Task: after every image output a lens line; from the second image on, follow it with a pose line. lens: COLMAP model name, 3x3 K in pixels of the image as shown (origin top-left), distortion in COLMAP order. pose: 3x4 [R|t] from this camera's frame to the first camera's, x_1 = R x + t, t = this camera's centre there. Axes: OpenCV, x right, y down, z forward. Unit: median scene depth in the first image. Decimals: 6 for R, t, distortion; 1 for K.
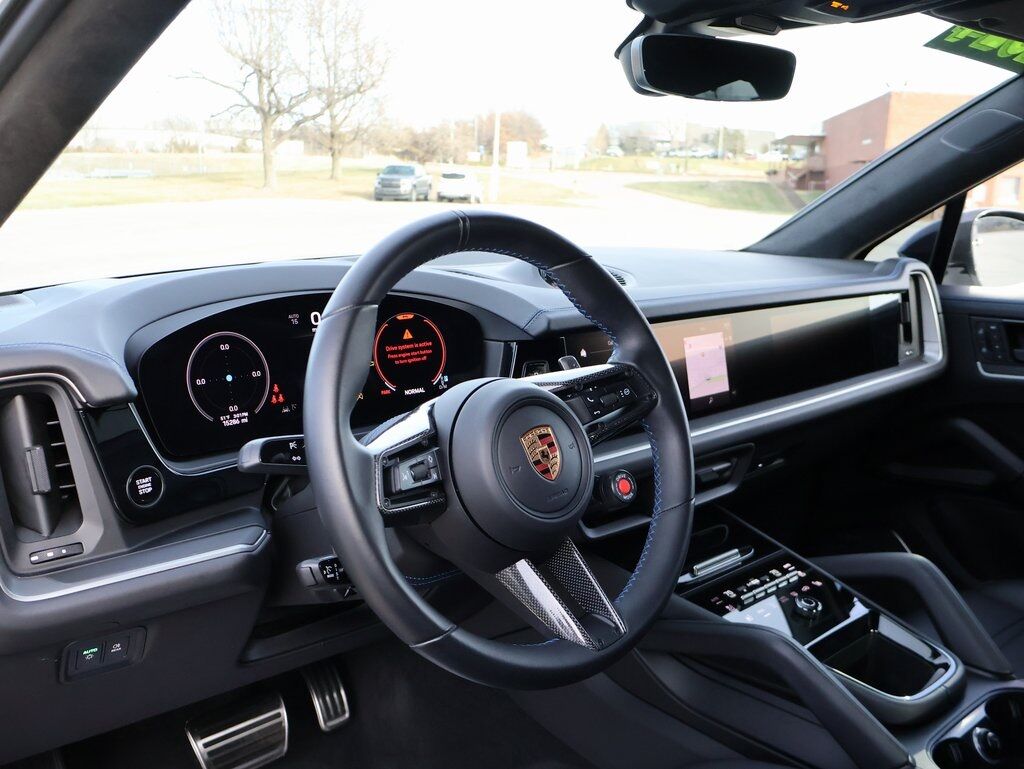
lens RADIAL K [[947.5, 0, 518.3], [0, 947.5, 405.8], [0, 0, 1]] dist [0.015624, 0.000000]
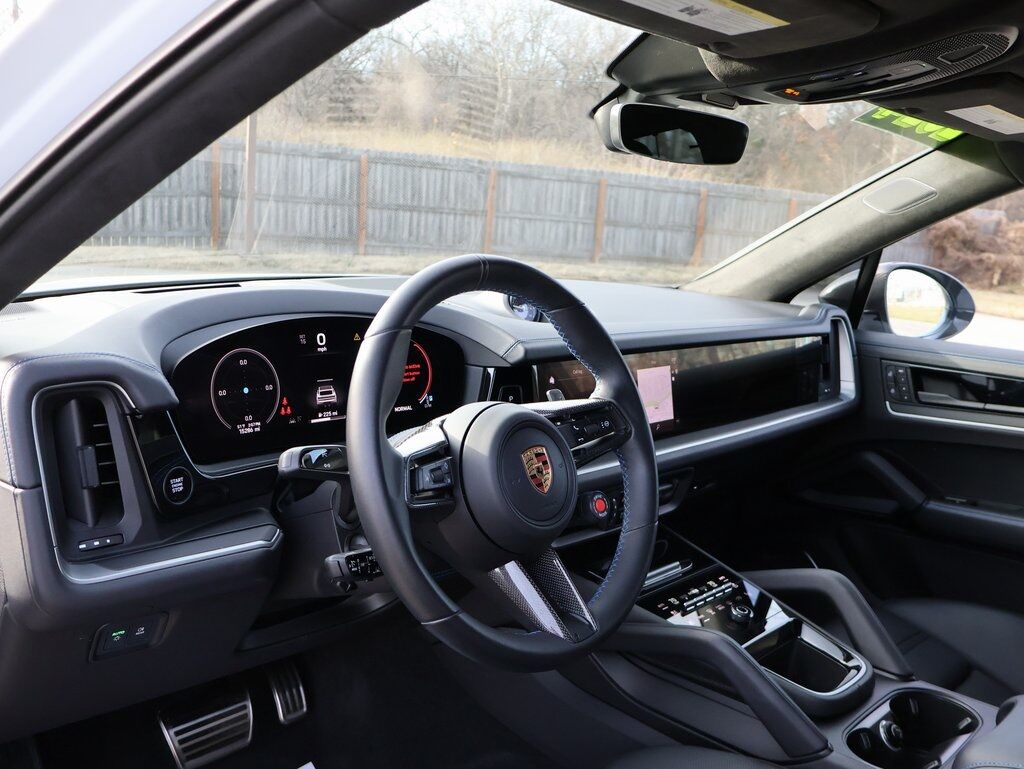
lens RADIAL K [[947.5, 0, 514.2], [0, 947.5, 408.8], [0, 0, 1]] dist [0.015624, 0.000000]
pose [[0.995312, 0.042865, 0.086698, -0.088692], [-0.041586, 0.998999, -0.016503, -0.002767], [-0.087319, 0.012820, 0.996098, -0.127167]]
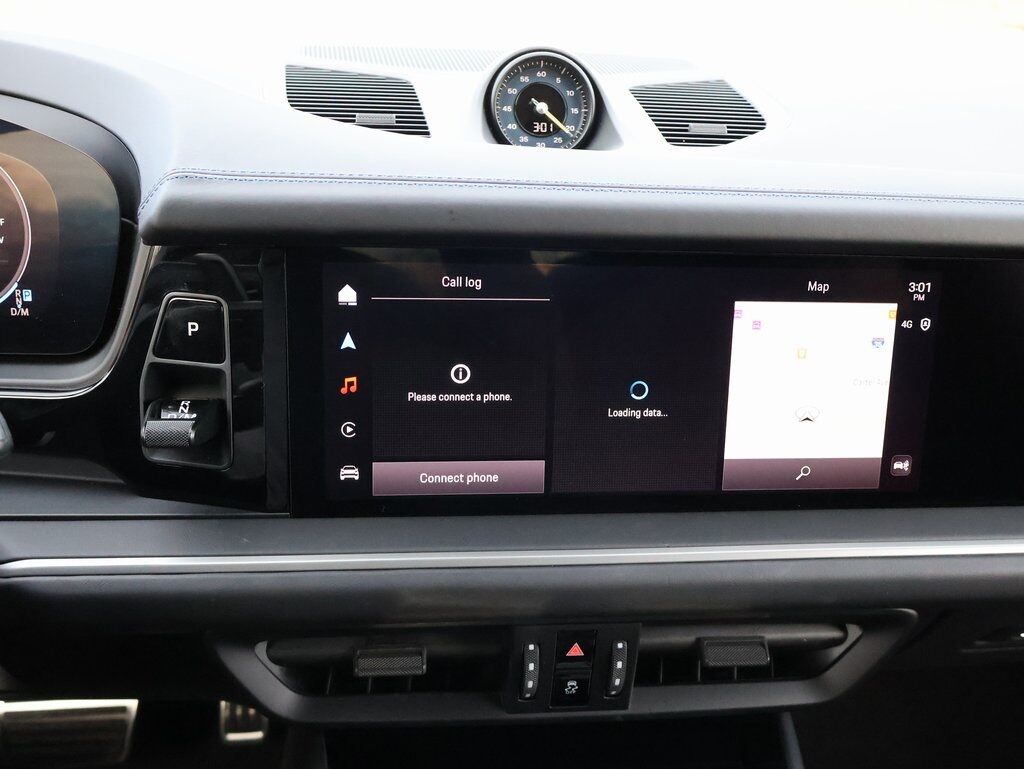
lens RADIAL K [[947.5, 0, 491.6], [0, 947.5, 395.6], [0, 0, 1]] dist [0.015624, 0.000000]
pose [[0.807376, 0.251561, -0.533724, 0.435497], [-0.169718, 0.965343, 0.198262, -0.132868], [0.565102, -0.069490, 0.822089, 0.879859]]
